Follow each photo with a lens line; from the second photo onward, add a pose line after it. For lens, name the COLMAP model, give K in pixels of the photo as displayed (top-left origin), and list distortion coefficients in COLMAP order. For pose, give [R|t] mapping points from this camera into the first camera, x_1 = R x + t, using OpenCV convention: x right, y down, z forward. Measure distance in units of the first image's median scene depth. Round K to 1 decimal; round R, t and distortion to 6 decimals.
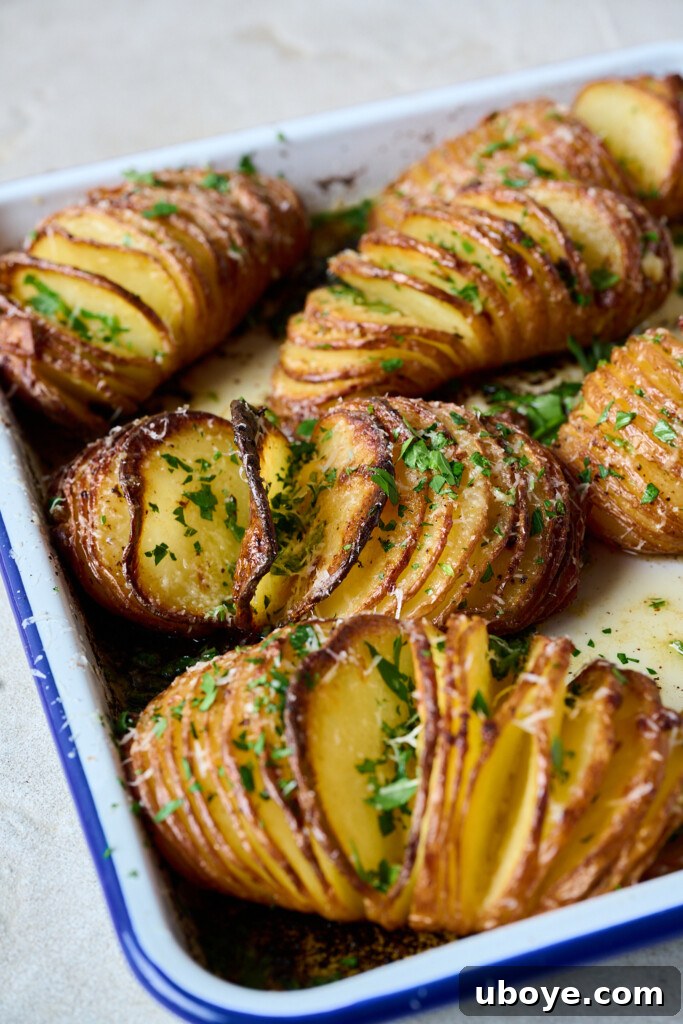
lens RADIAL K [[1944.8, 0, 340.2], [0, 1944.8, 507.3], [0, 0, 1]] dist [0.023898, 0.000000]
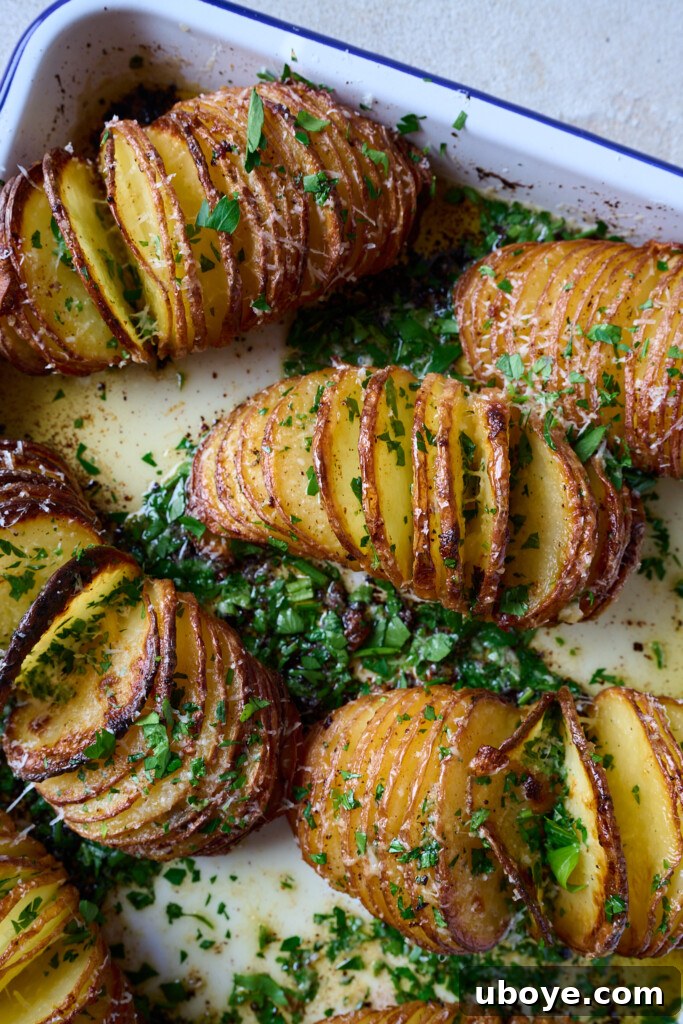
lens RADIAL K [[1357.4, 0, 337.9], [0, 1357.4, 505.9], [0, 0, 1]] dist [0.009075, 0.000000]
pose [[0.780650, 0.622095, 0.059857, -0.003911], [-0.437258, 0.475239, 0.763514, -0.708619], [0.446532, -0.622210, 0.643011, 0.640756]]
